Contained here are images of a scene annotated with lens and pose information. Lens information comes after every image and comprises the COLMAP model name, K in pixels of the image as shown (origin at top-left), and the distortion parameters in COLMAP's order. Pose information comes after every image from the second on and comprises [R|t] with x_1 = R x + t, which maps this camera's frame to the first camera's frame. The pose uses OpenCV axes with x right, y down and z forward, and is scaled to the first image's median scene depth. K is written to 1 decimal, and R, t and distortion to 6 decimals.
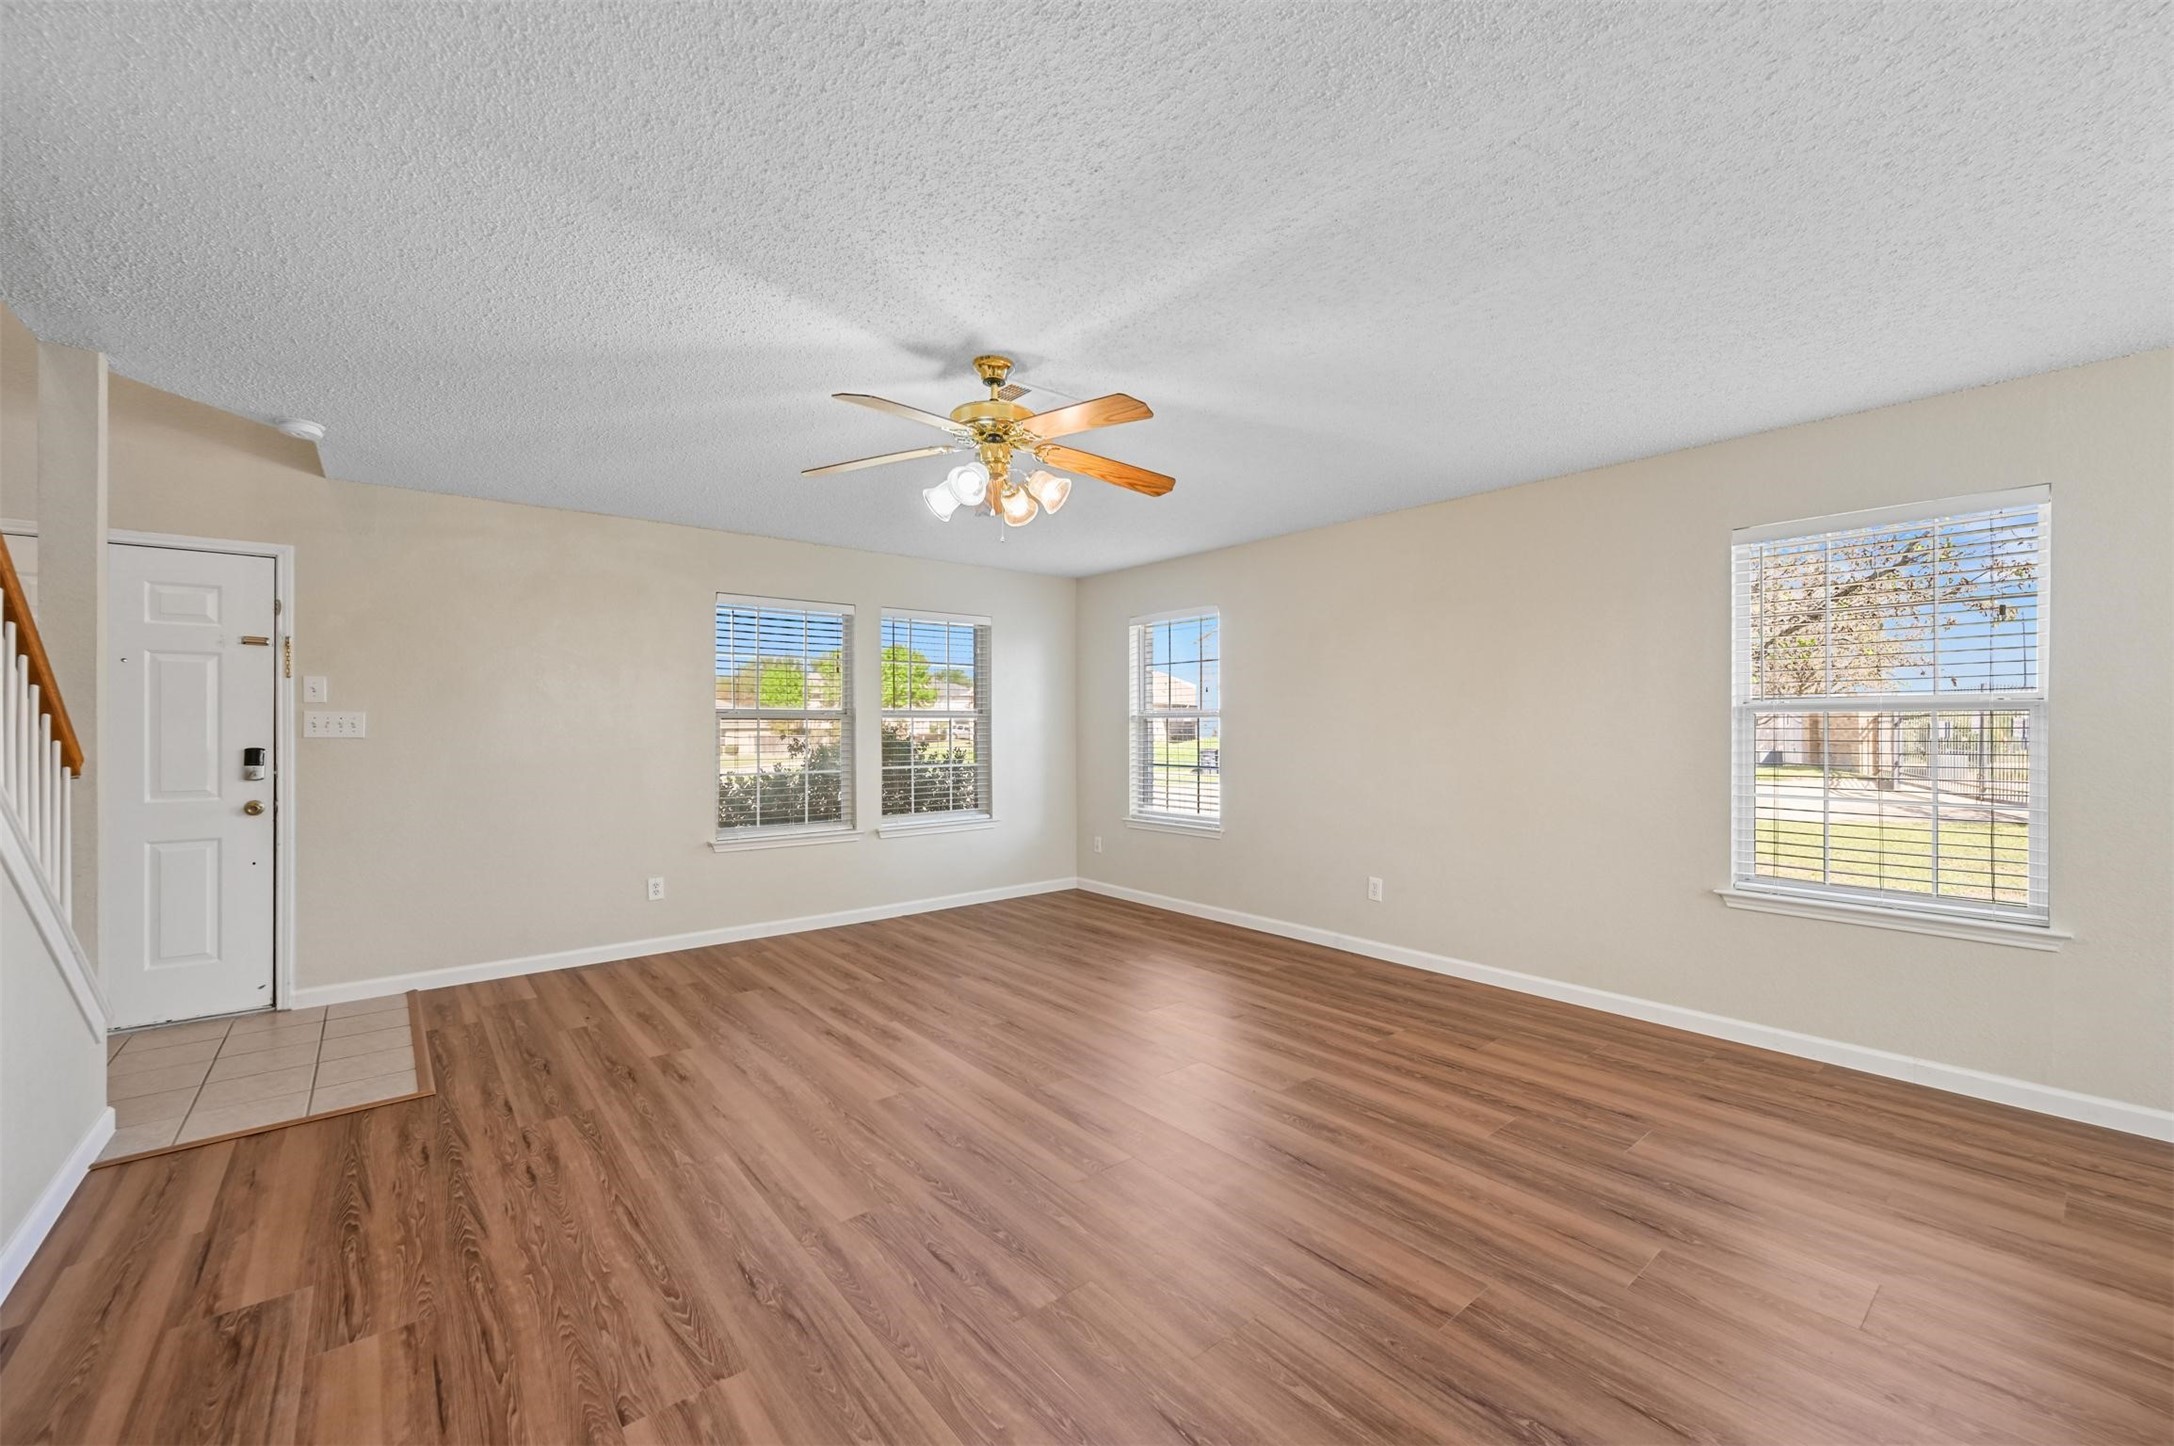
lens RADIAL K [[852.4, 0, 1088.5], [0, 852.4, 725.0], [0, 0, 1]] dist [-0.000294, -0.000314]
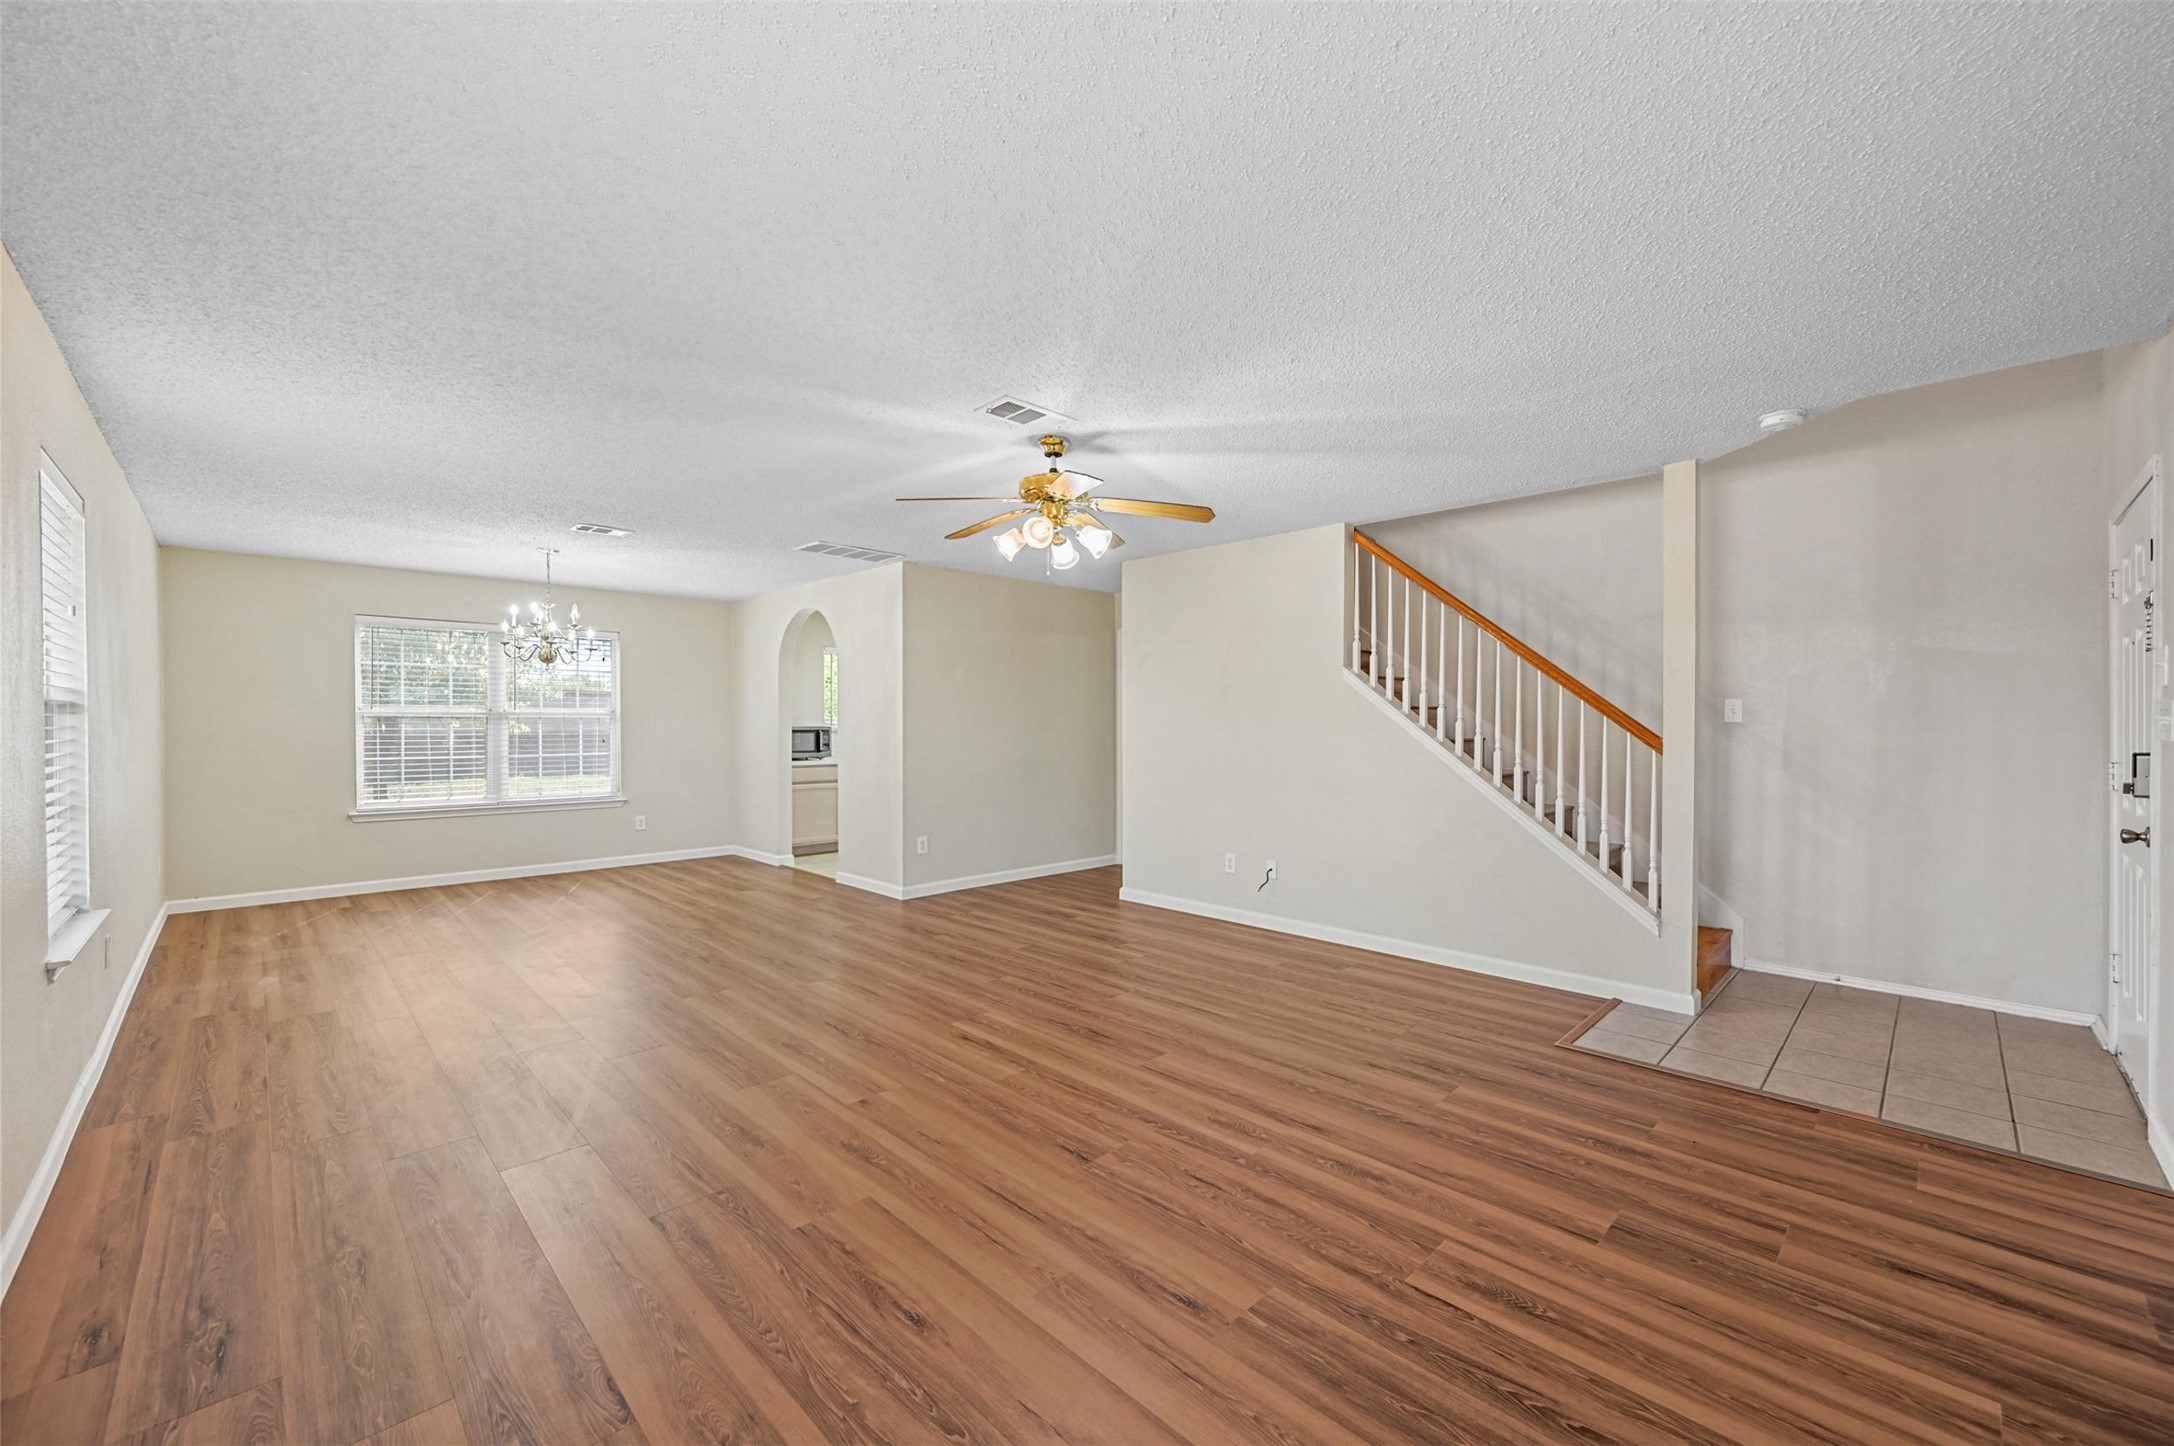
lens RADIAL K [[852.4, 0, 1086.4], [0, 852.4, 723.9], [0, 0, 1]] dist [-0.000294, -0.000314]
pose [[-0.996095, 0.002560, -0.088256, -0.035570], [0.002425, 0.999996, 0.001640, 0.000055], [0.088260, 0.001419, -0.996096, 1.739052]]
